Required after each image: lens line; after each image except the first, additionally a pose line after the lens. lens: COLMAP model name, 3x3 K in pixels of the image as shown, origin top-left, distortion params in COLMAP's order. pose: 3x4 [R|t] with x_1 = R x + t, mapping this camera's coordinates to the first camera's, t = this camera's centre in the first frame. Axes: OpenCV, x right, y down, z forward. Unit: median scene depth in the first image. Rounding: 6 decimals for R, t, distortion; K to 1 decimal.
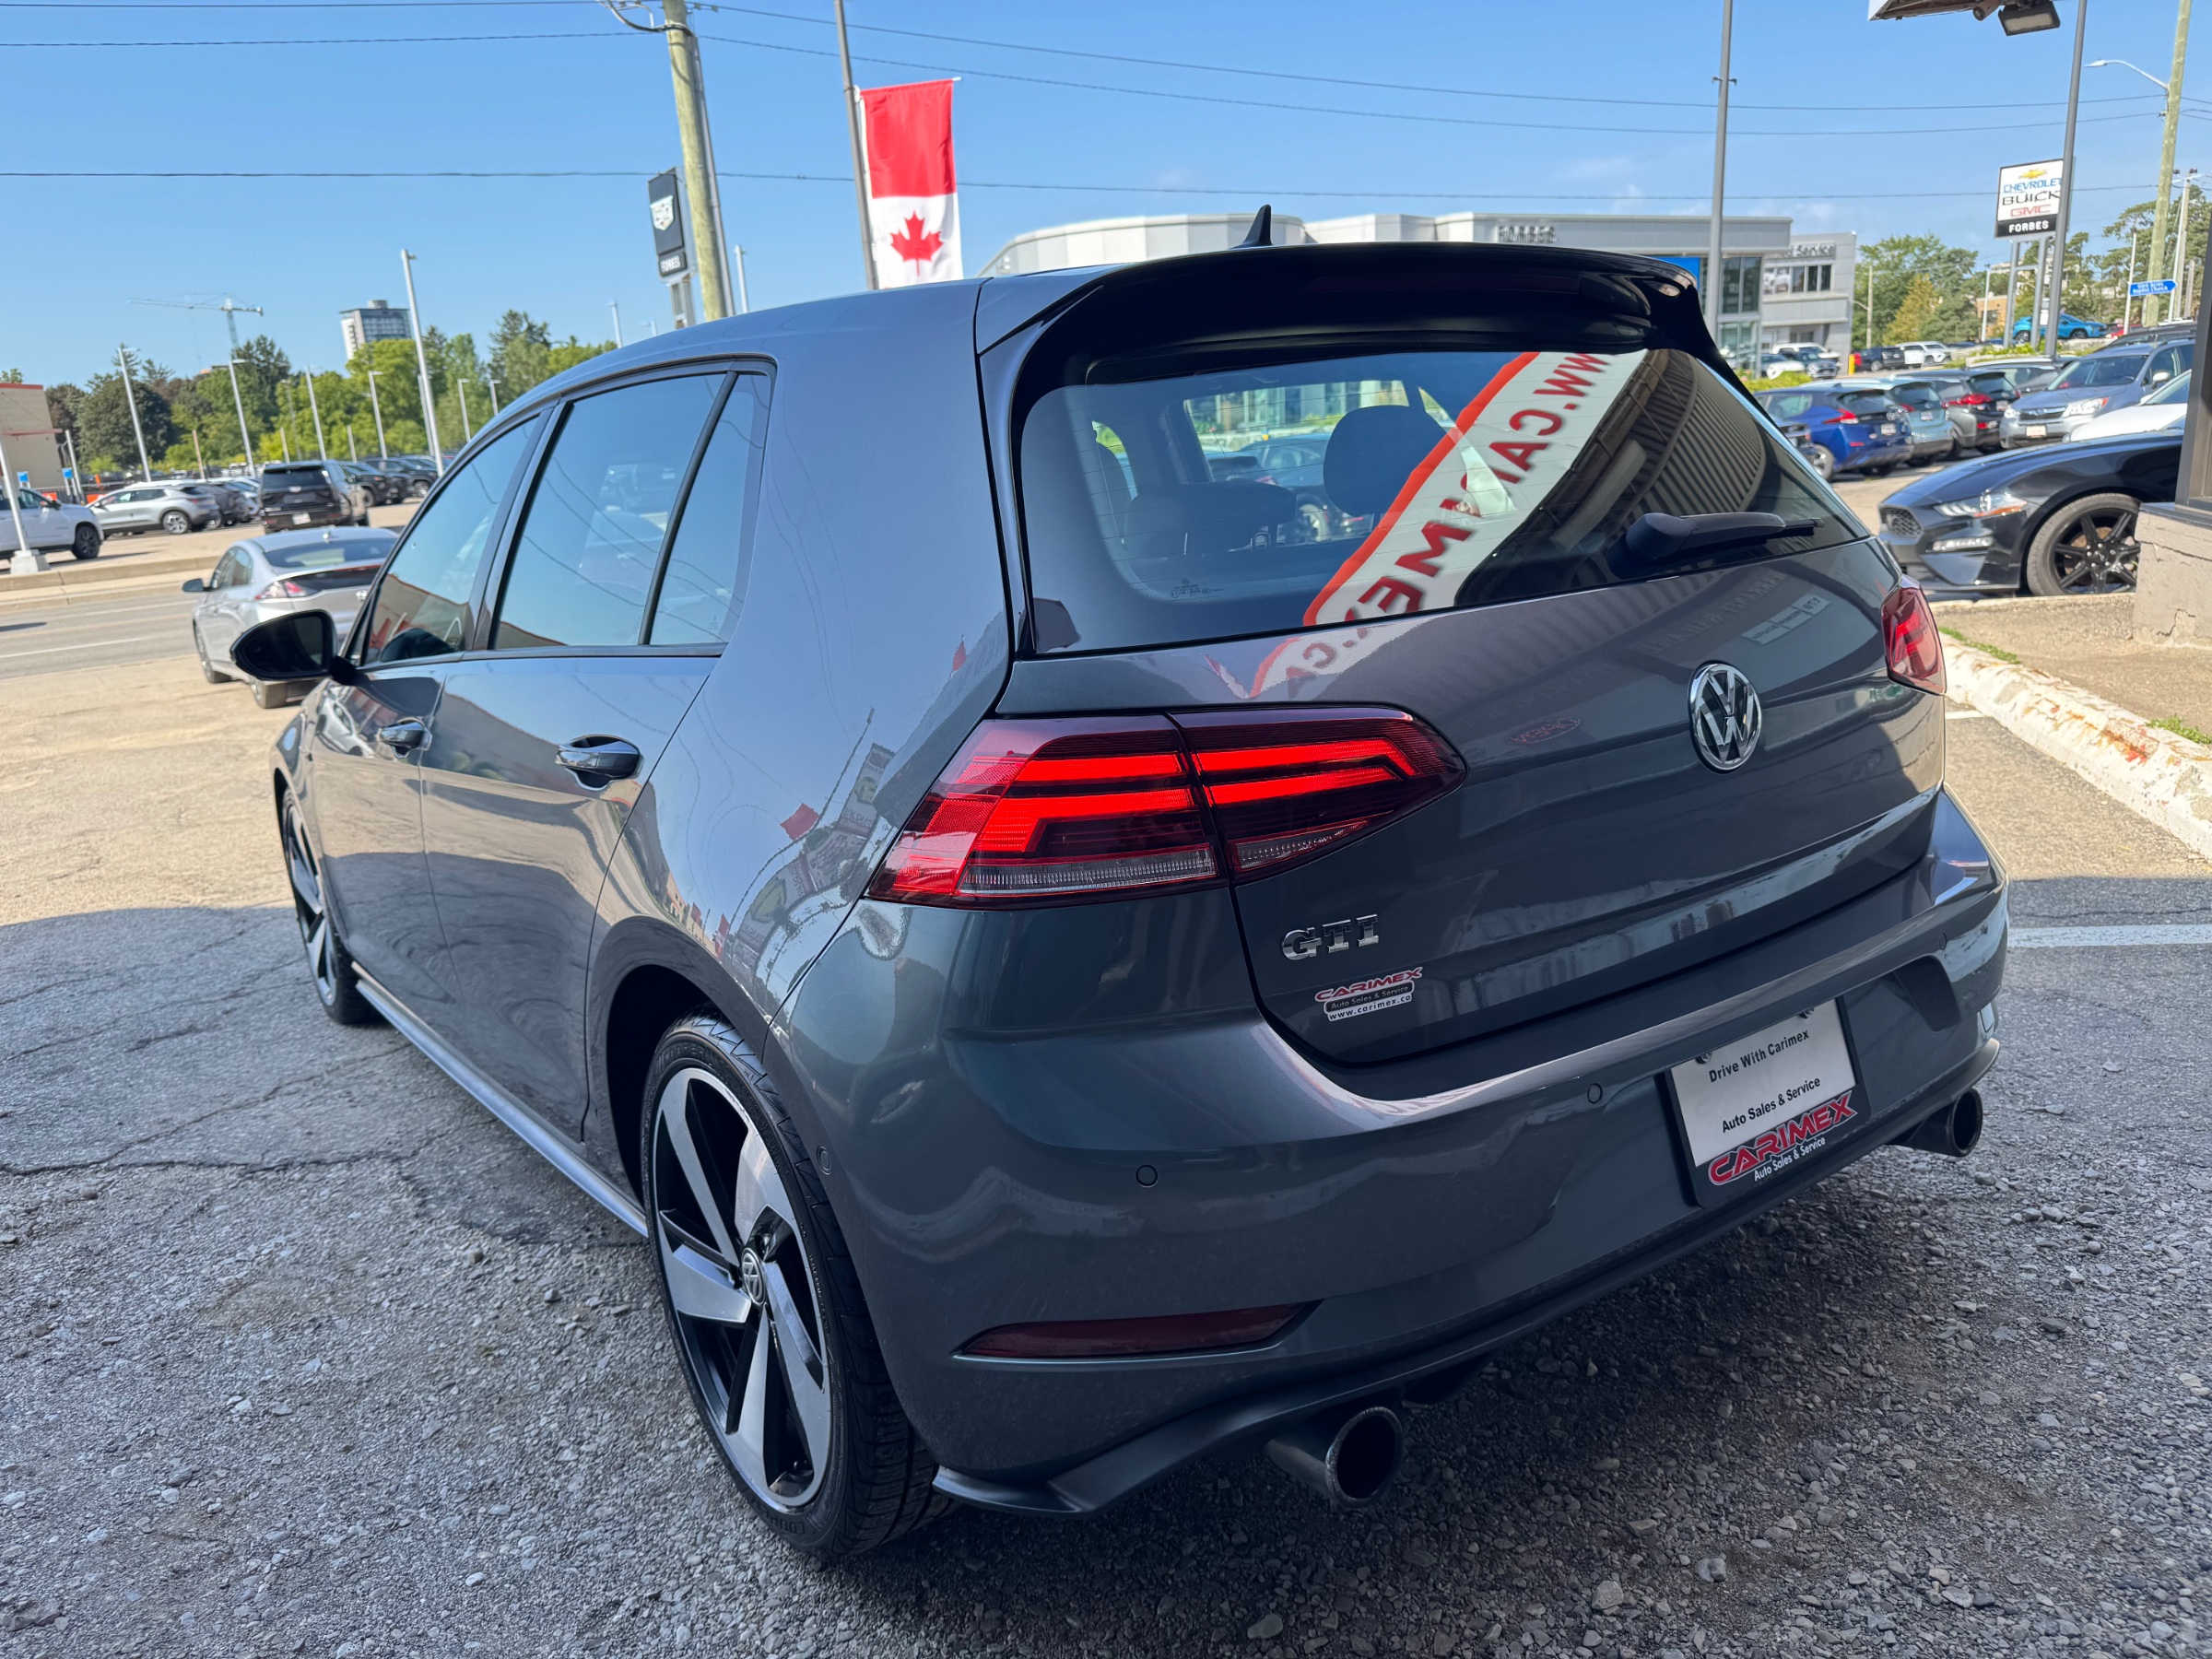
lens RADIAL K [[1574.0, 0, 1106.0], [0, 1574.0, 829.5], [0, 0, 1]] dist [-0.002277, 0.002597]
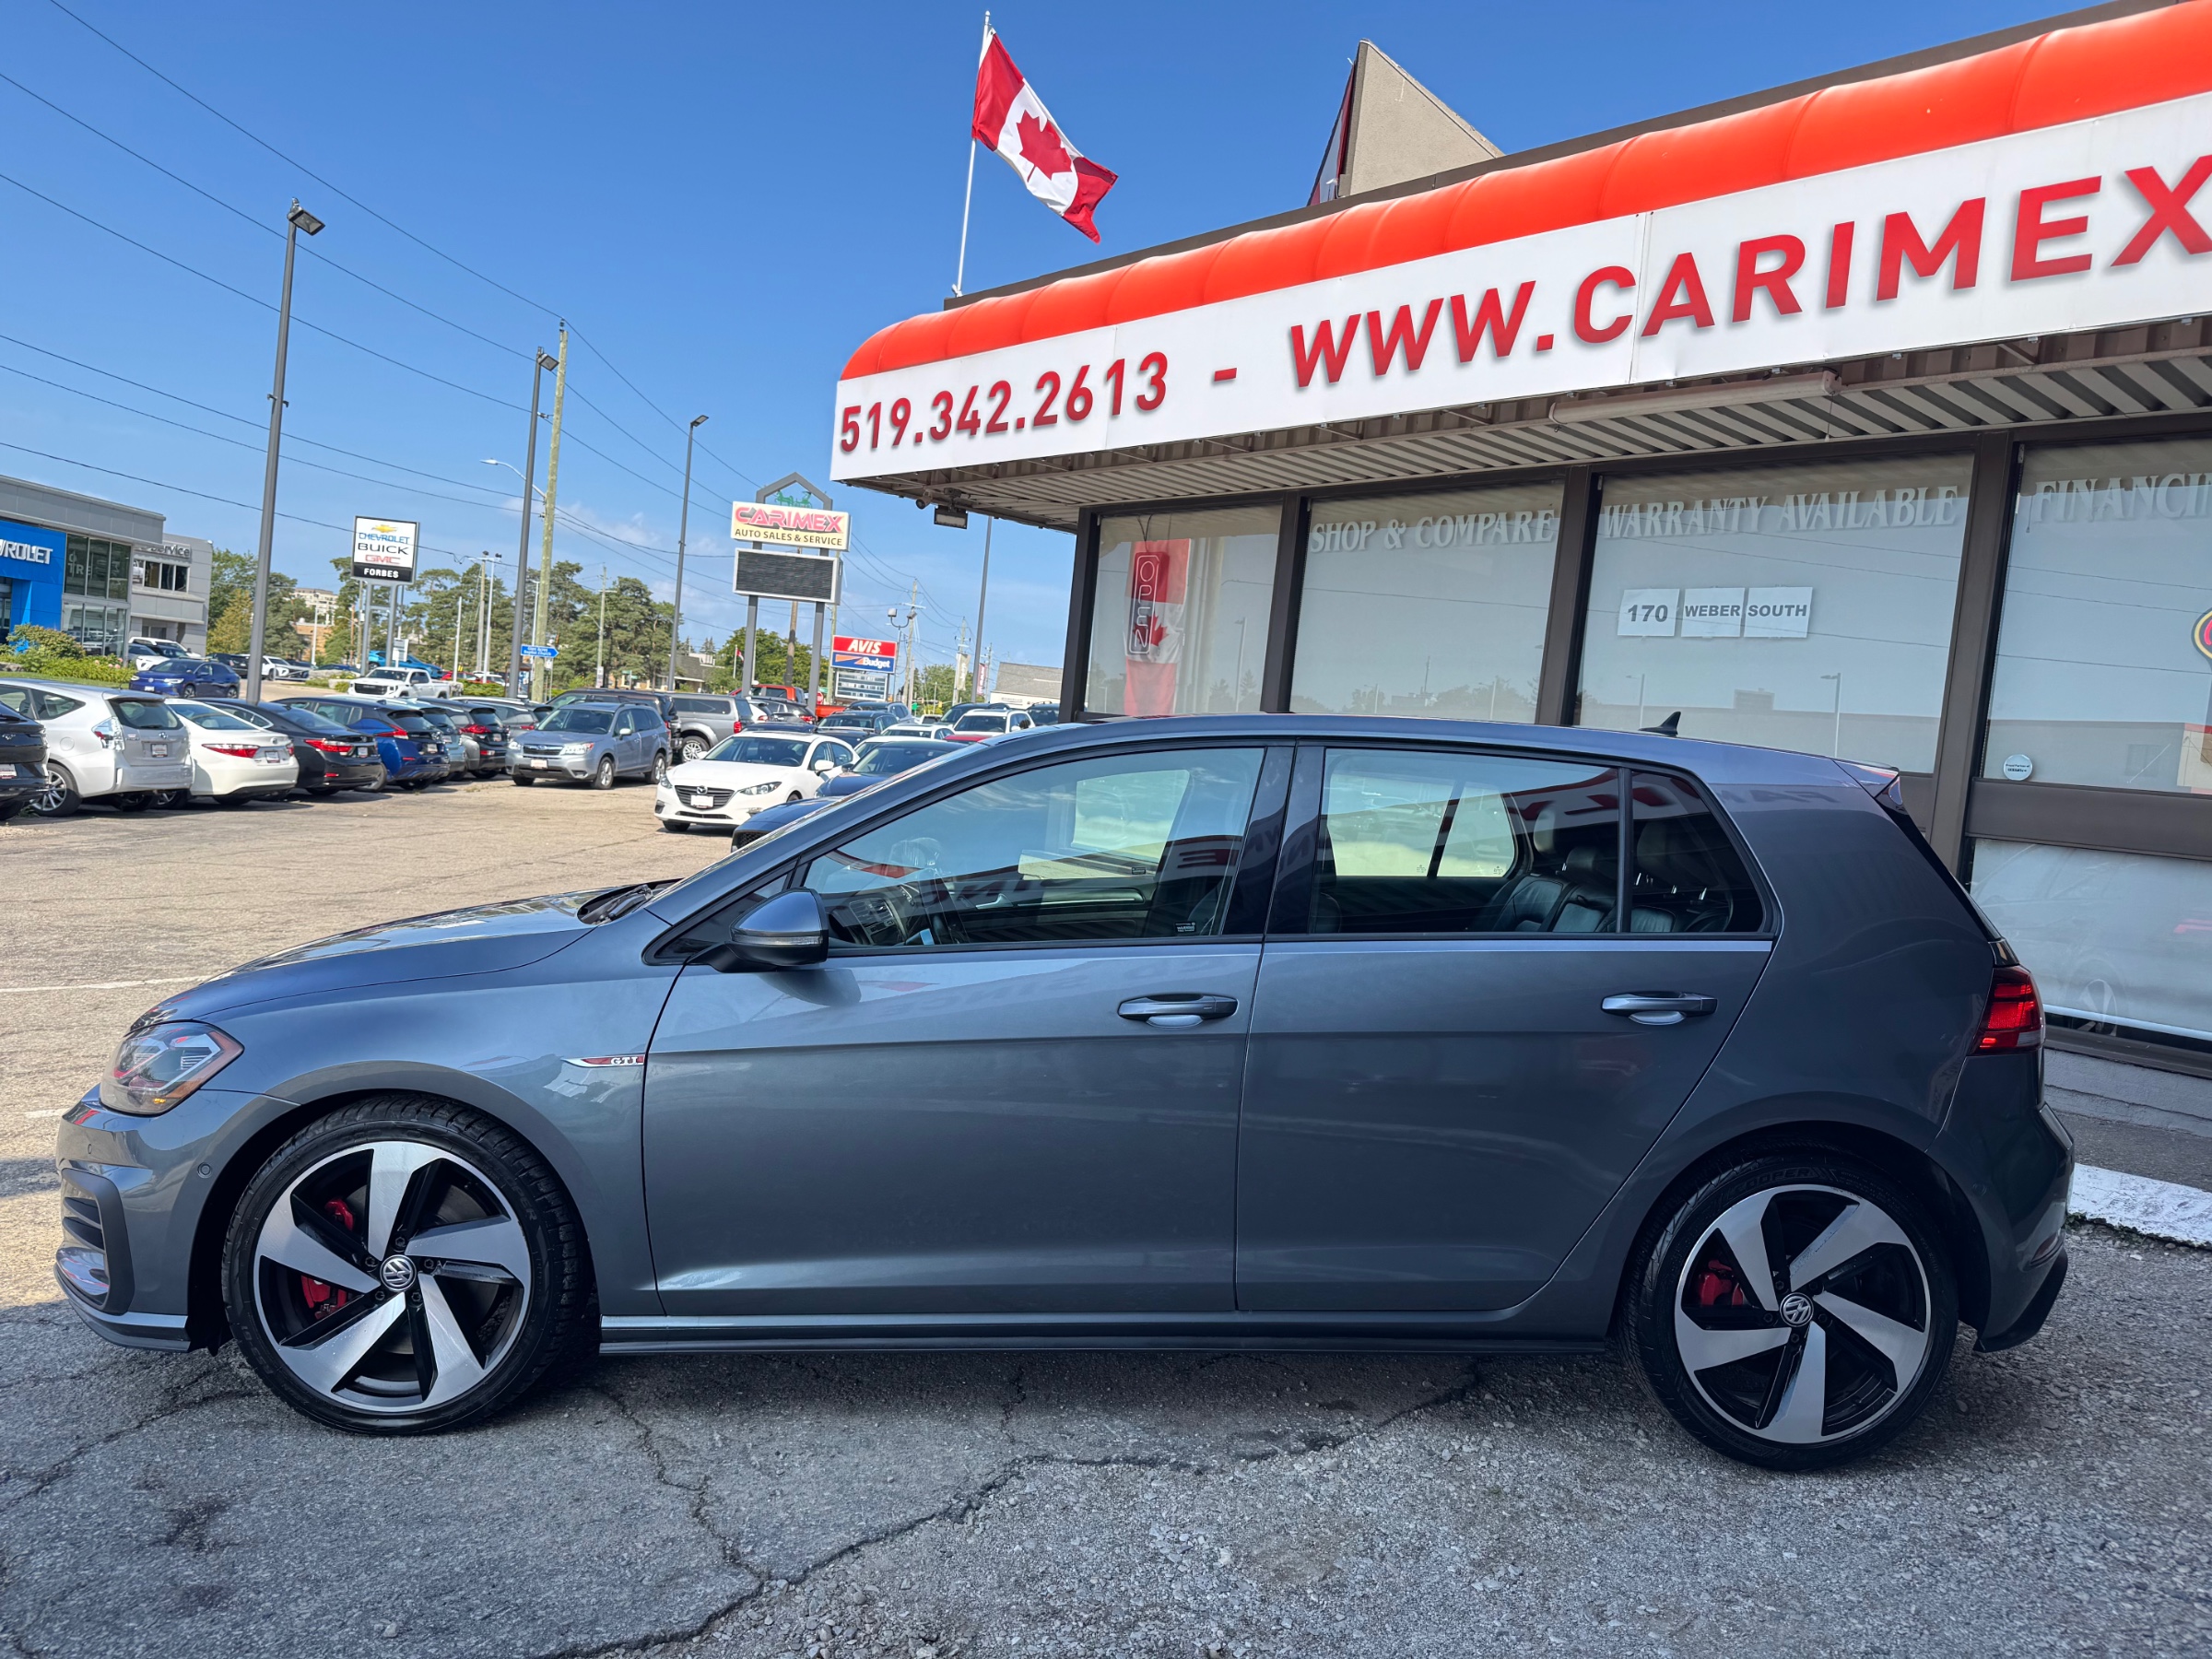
lens RADIAL K [[1574.0, 0, 1106.0], [0, 1574.0, 829.5], [0, 0, 1]] dist [-0.002277, 0.002597]
pose [[0.532998, 0.068715, 0.843322, -0.066011], [0.093819, 0.985751, -0.139617, -0.001593], [-0.840899, 0.153535, 0.518956, 0.021609]]
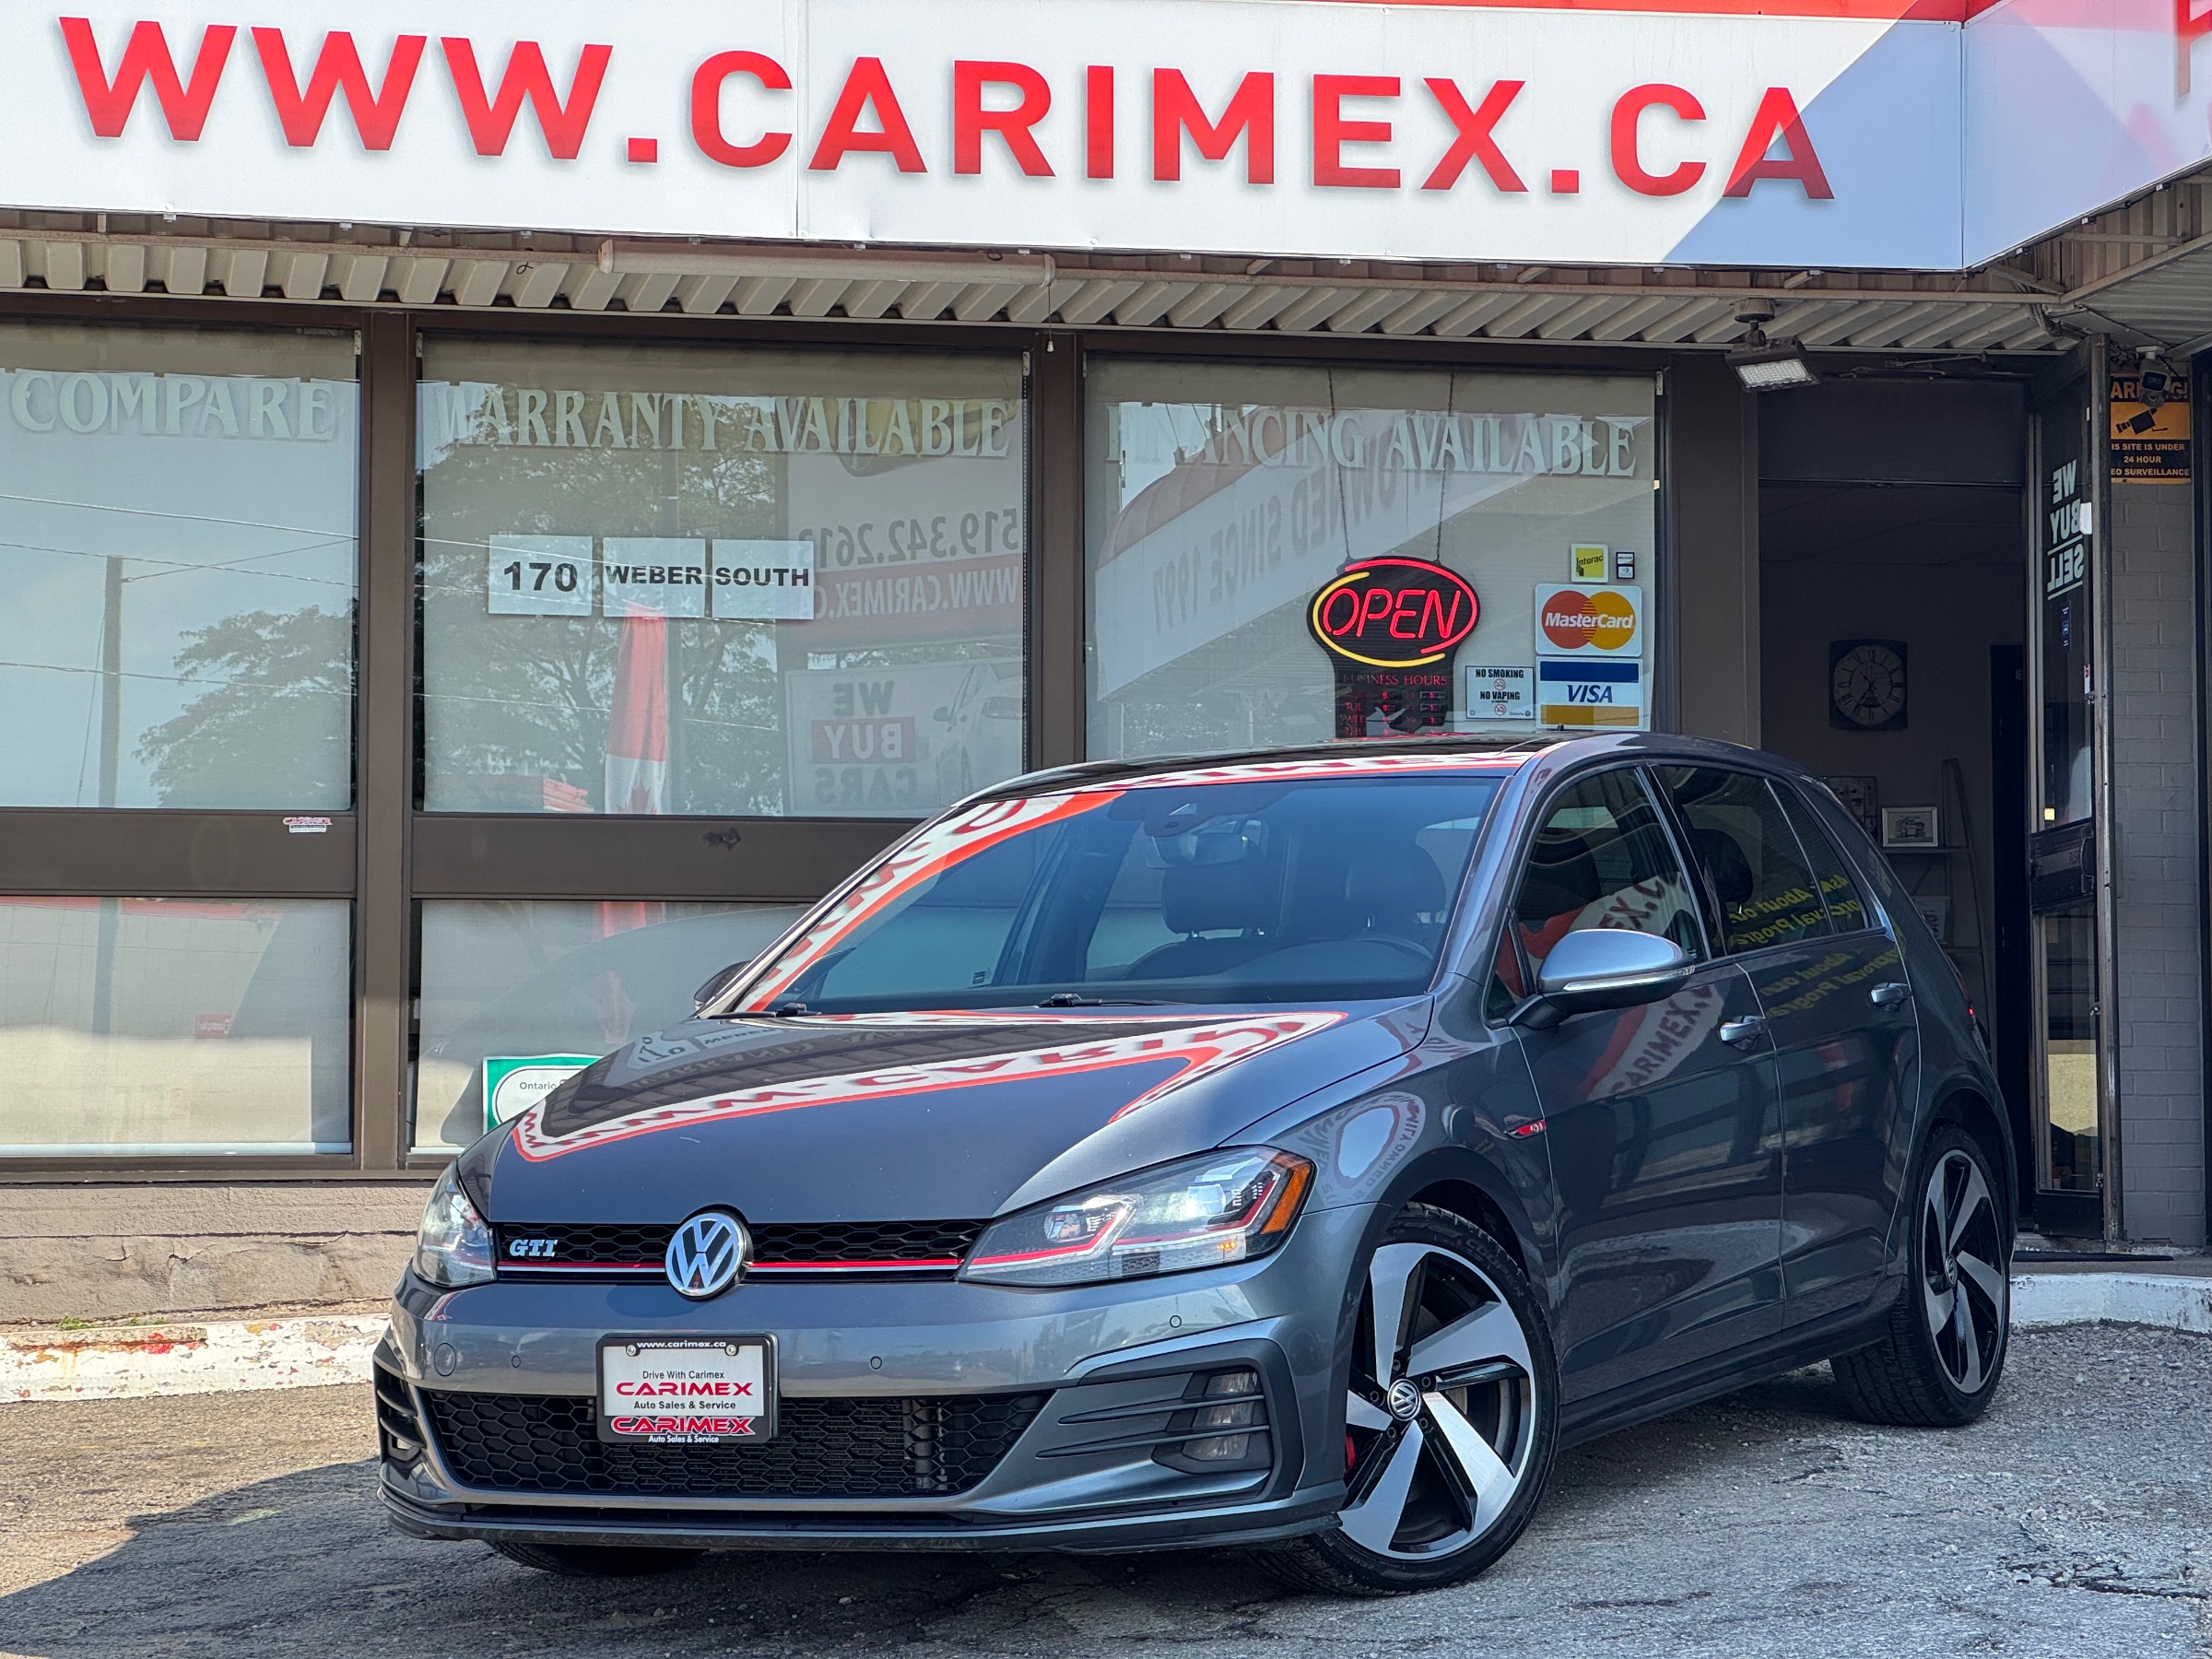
lens RADIAL K [[5016.5, 0, 1106.3], [0, 5016.5, 704.5], [0, 0, 1]] dist [0.450758, 0.452505]
pose [[-0.463914, 0.145314, 0.873881, -0.145184], [0.263550, 0.964429, -0.020462, -0.012977], [-0.845769, 0.220819, -0.485709, 0.127106]]
